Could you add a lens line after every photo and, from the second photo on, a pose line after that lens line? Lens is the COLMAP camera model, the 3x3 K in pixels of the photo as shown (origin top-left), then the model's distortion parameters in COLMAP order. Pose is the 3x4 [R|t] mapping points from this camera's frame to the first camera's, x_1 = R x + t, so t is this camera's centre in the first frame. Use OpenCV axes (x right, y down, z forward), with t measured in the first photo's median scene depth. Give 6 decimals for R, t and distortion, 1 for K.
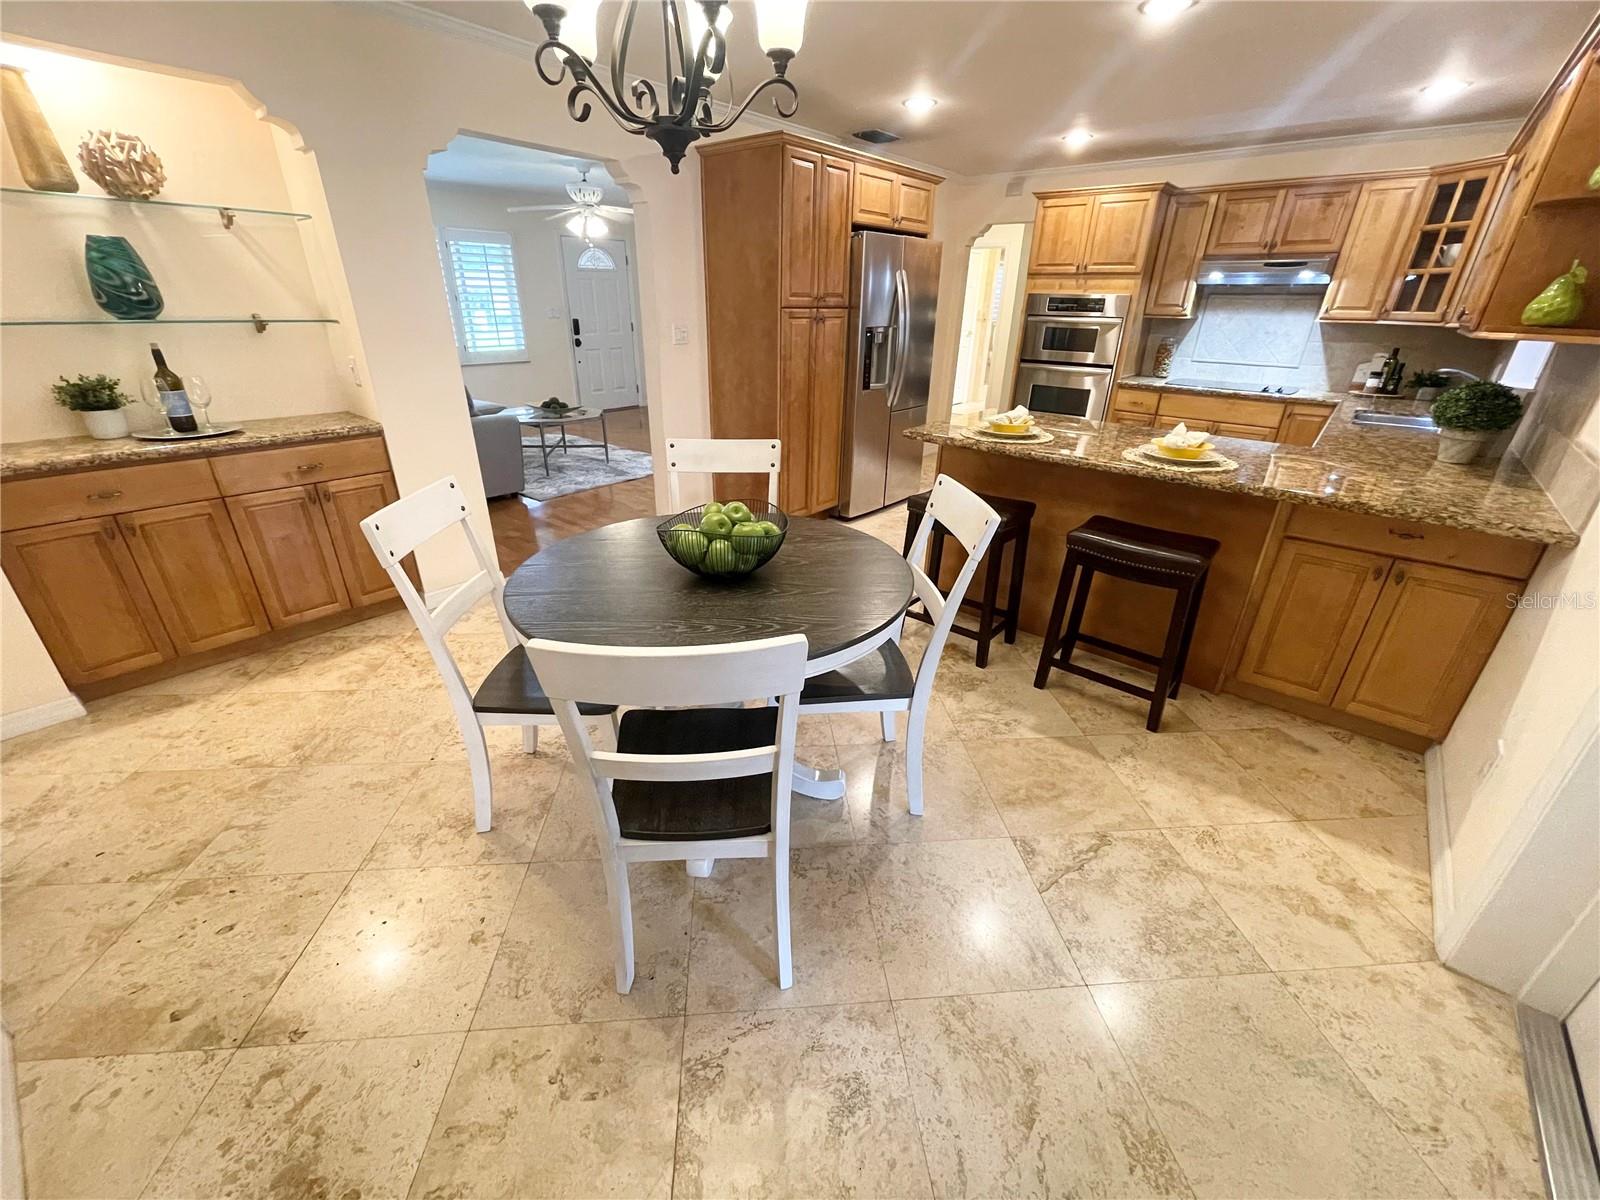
lens RADIAL K [[646.5, 0, 793.3], [0, 646.5, 603.8], [0, 0, 1]] dist [-0.003722, 0.002022]
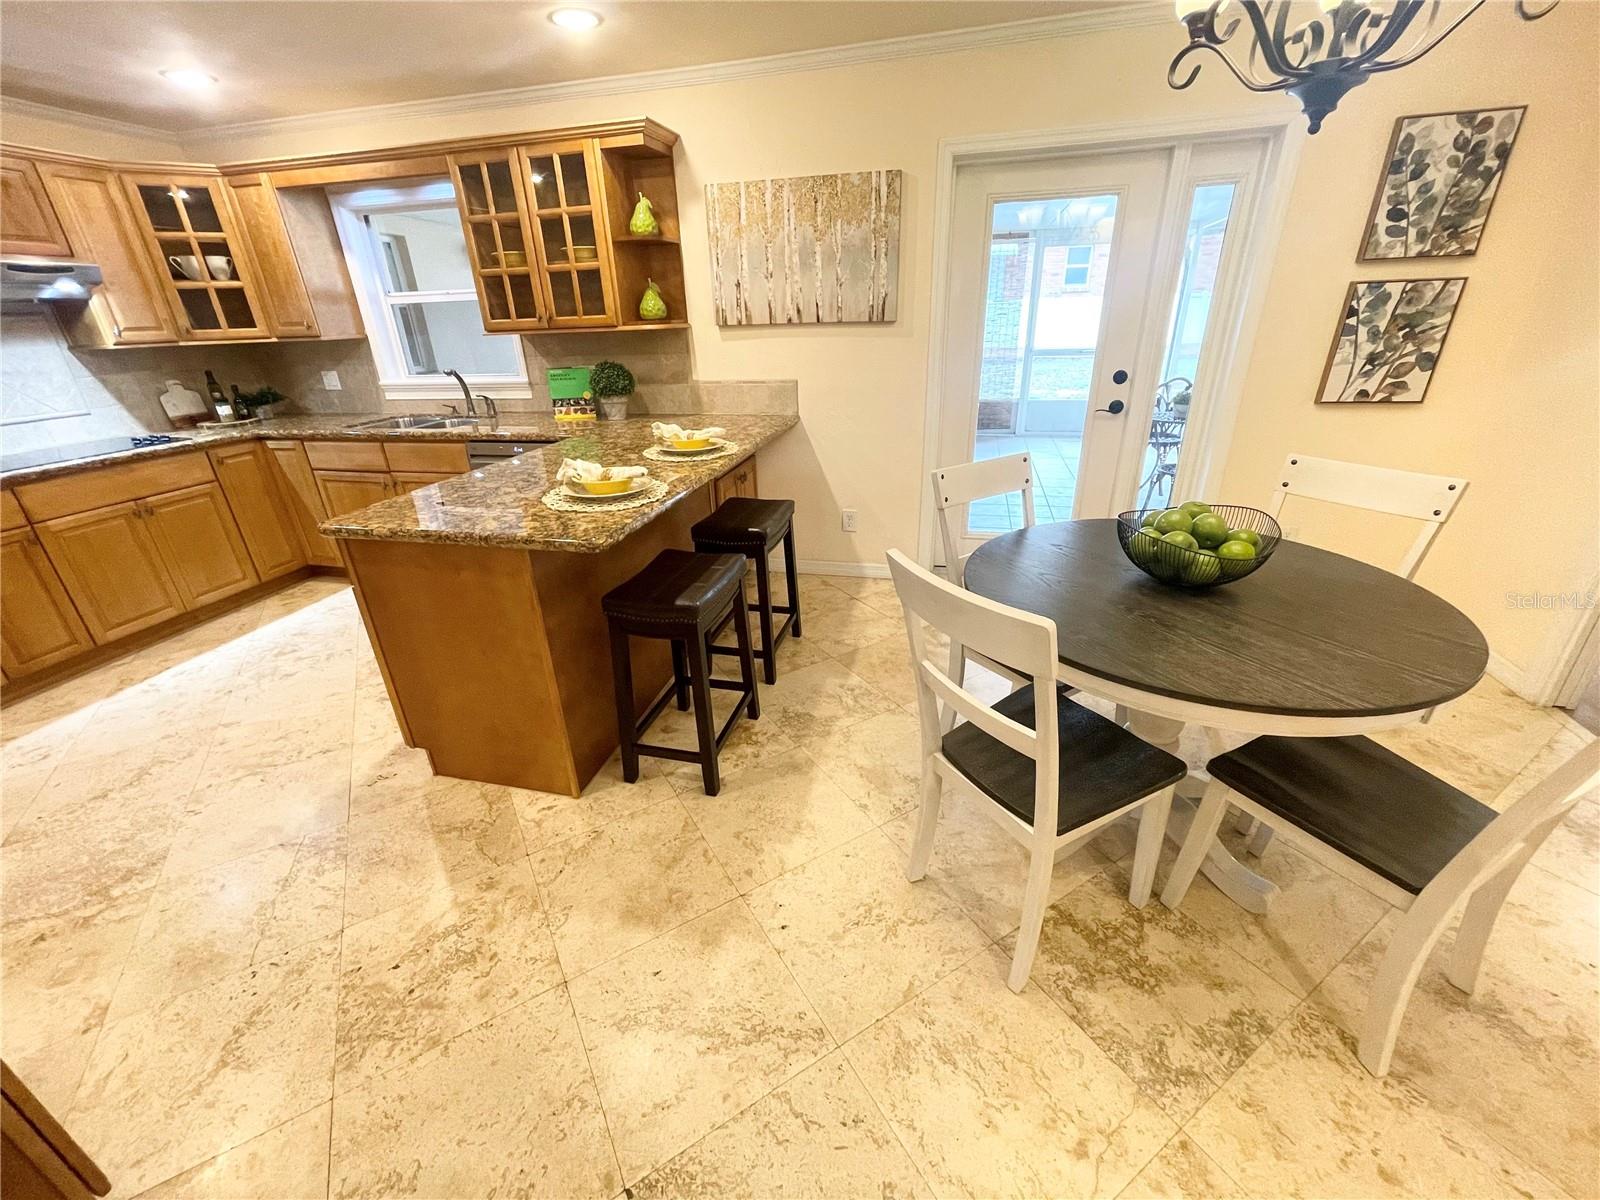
lens RADIAL K [[646.5, 0, 798.0], [0, 646.5, 601.3], [0, 0, 1]] dist [-0.003722, 0.002022]
pose [[-0.447493, -0.370792, 0.813795, -0.265877], [0.404747, 0.727483, 0.554029, -0.323344], [-0.797452, 0.577305, -0.175467, 0.679190]]
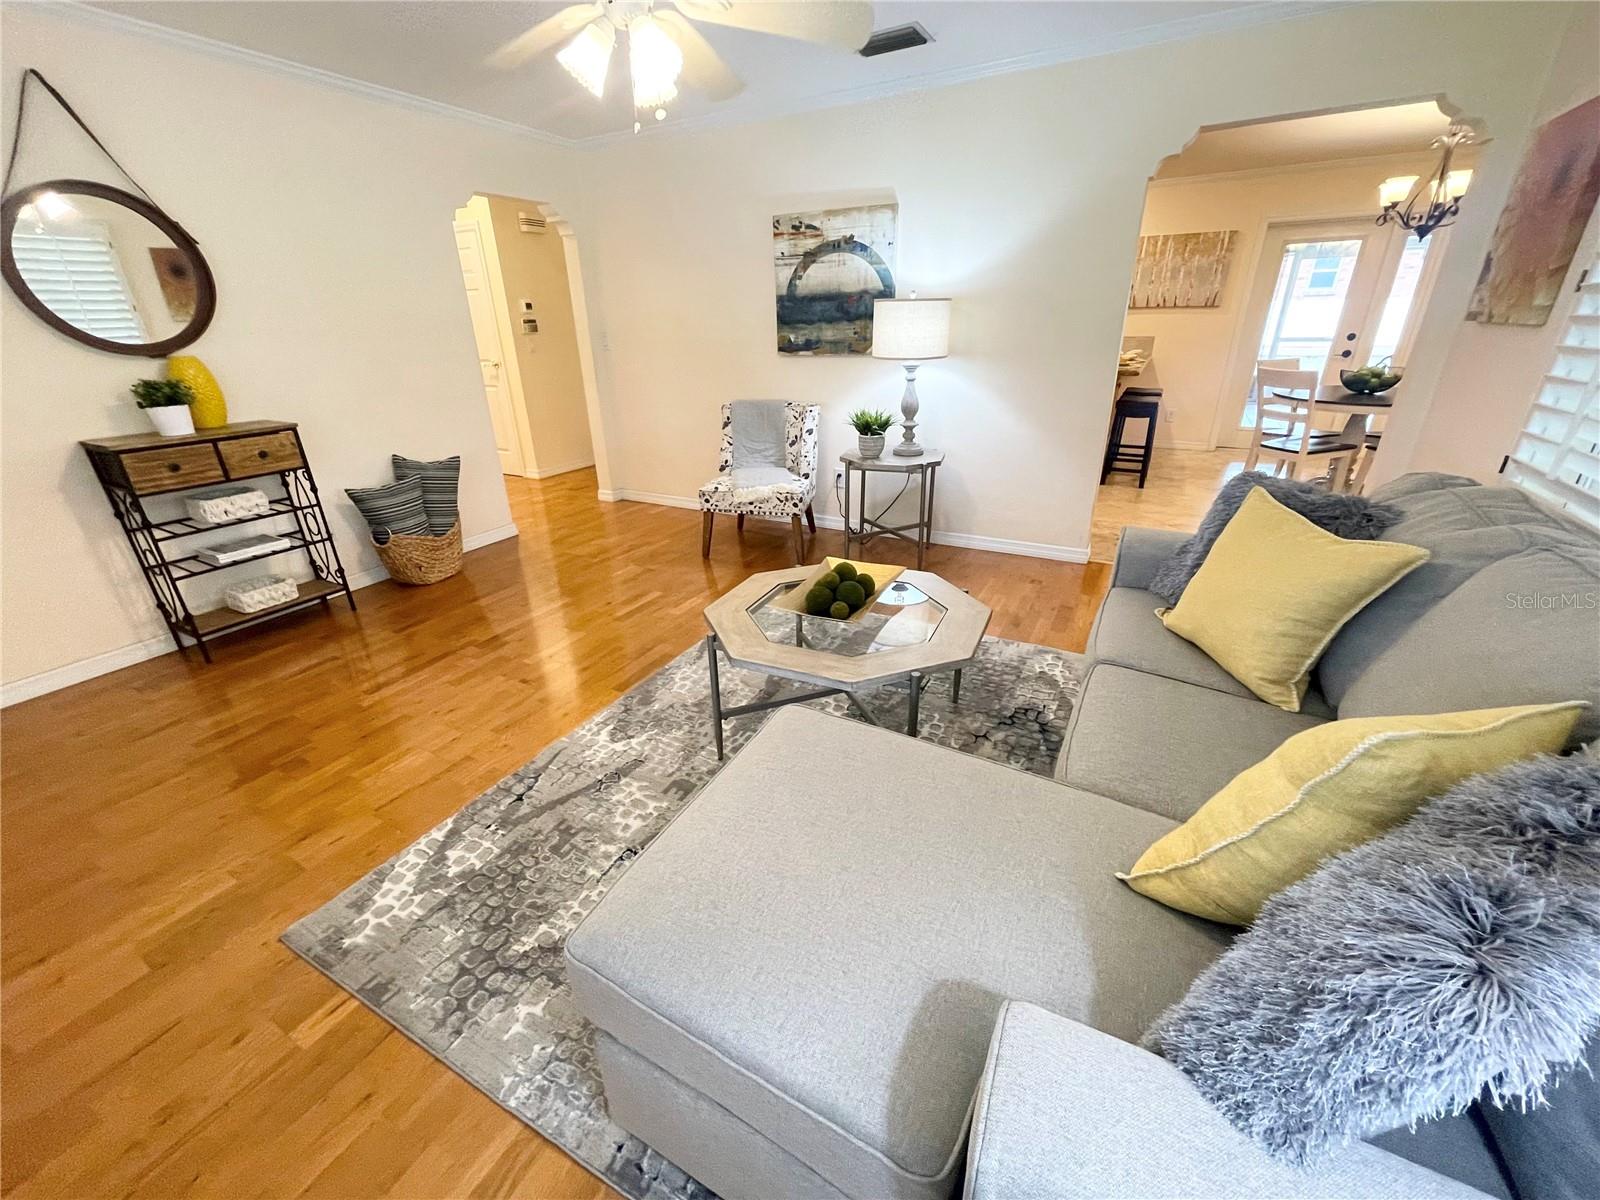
lens RADIAL K [[646.5, 0, 790.5], [0, 646.5, 608.1], [0, 0, 1]] dist [-0.003722, 0.002022]
pose [[-0.200470, -0.409810, 0.889870, -0.962812], [0.438160, 0.774900, 0.455572, -0.656125], [-0.876258, 0.481233, 0.024218, 1.407591]]
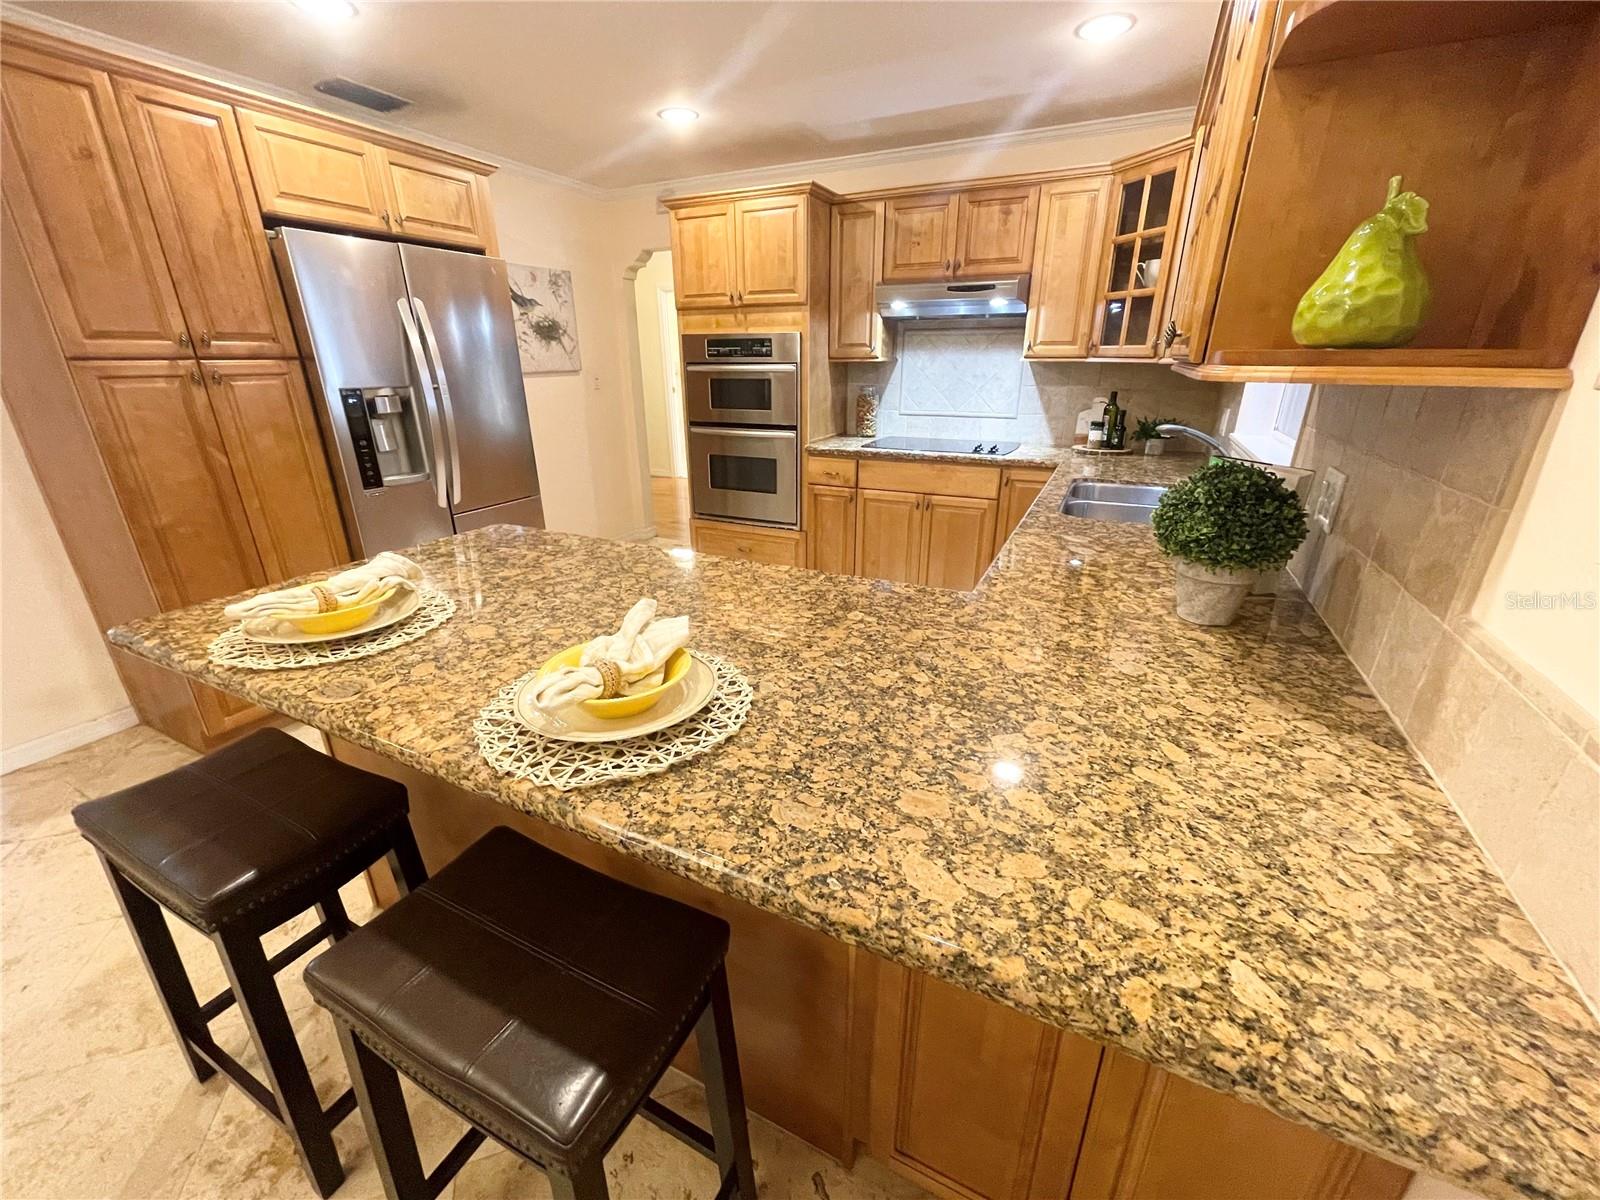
lens RADIAL K [[646.5, 0, 797.4], [0, 646.5, 604.6], [0, 0, 1]] dist [-0.003722, 0.002022]
pose [[0.967793, -0.109099, 0.226879, 0.350676], [0.124938, 0.990548, -0.056623, -0.140737], [-0.218557, 0.083145, 0.972276, 0.336834]]
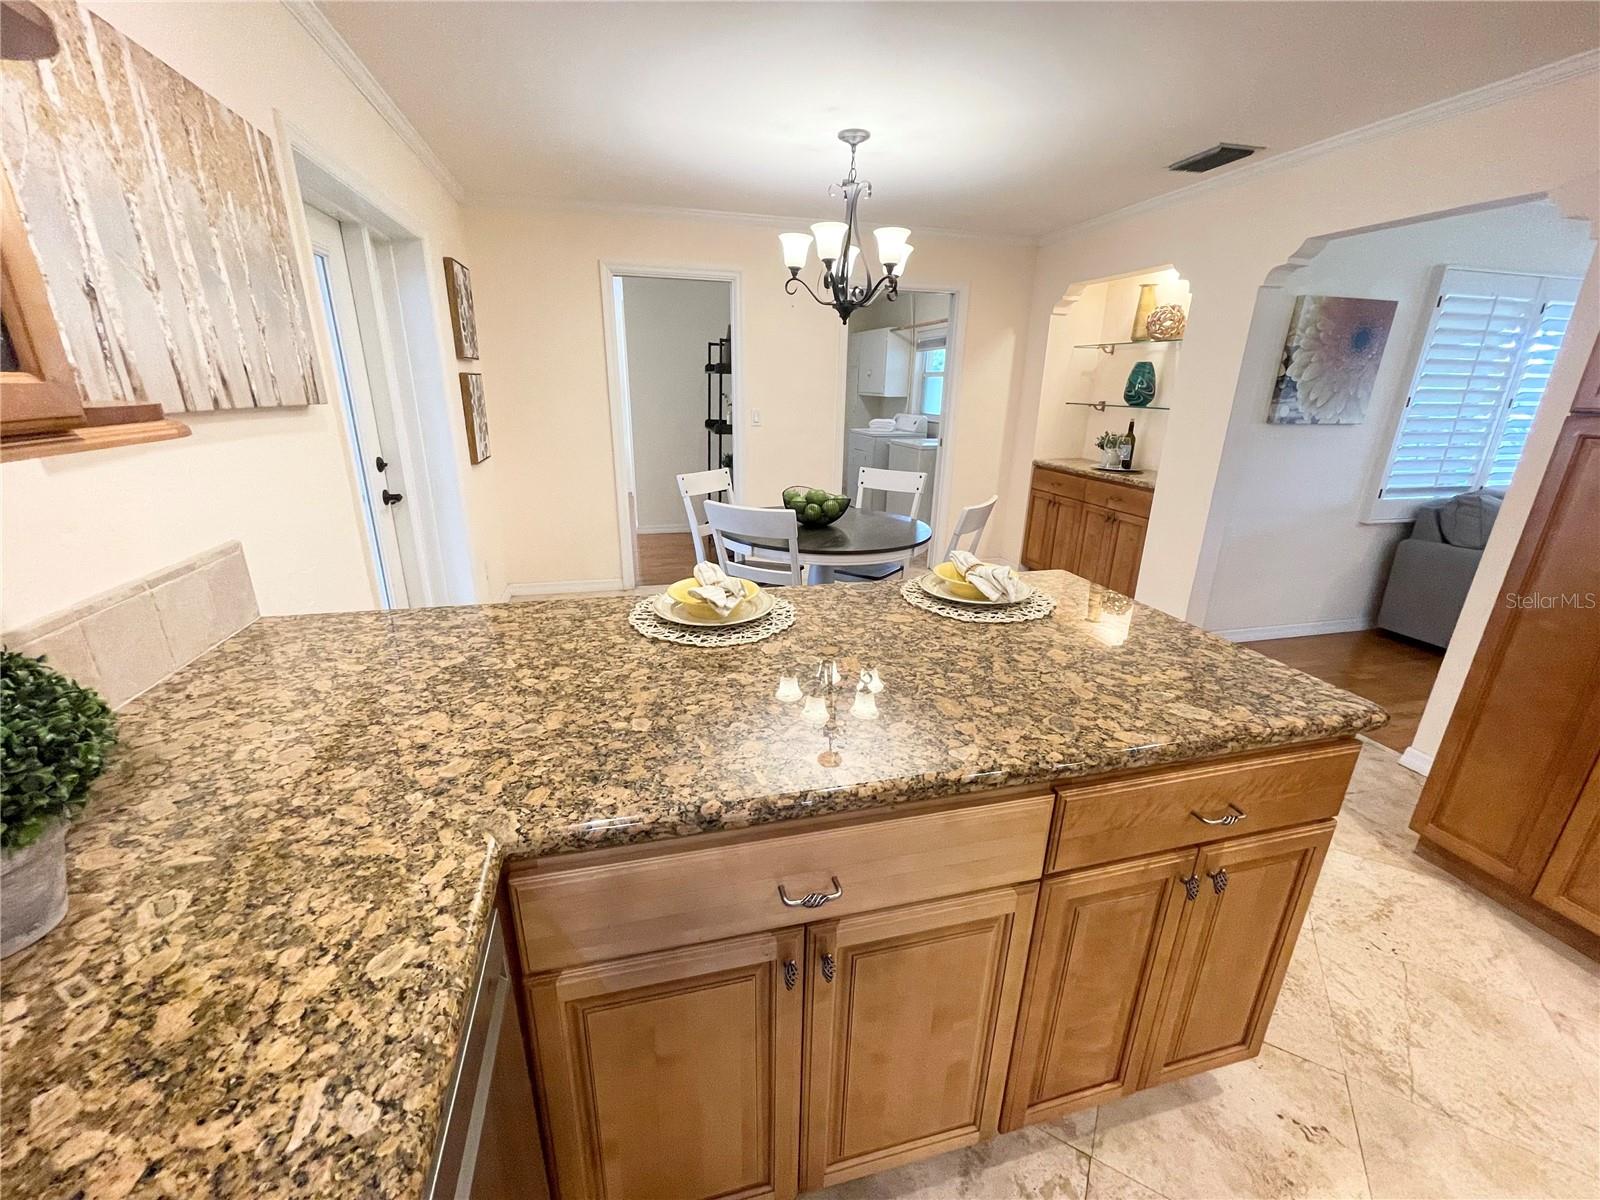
lens RADIAL K [[646.5, 0, 796.3], [0, 646.5, 602.2], [0, 0, 1]] dist [-0.003722, 0.002022]
pose [[-0.571576, 0.239433, -0.784839, 0.589969], [-0.373387, 0.775821, 0.508610, -0.329895], [0.730673, 0.583758, -0.354039, 0.723878]]
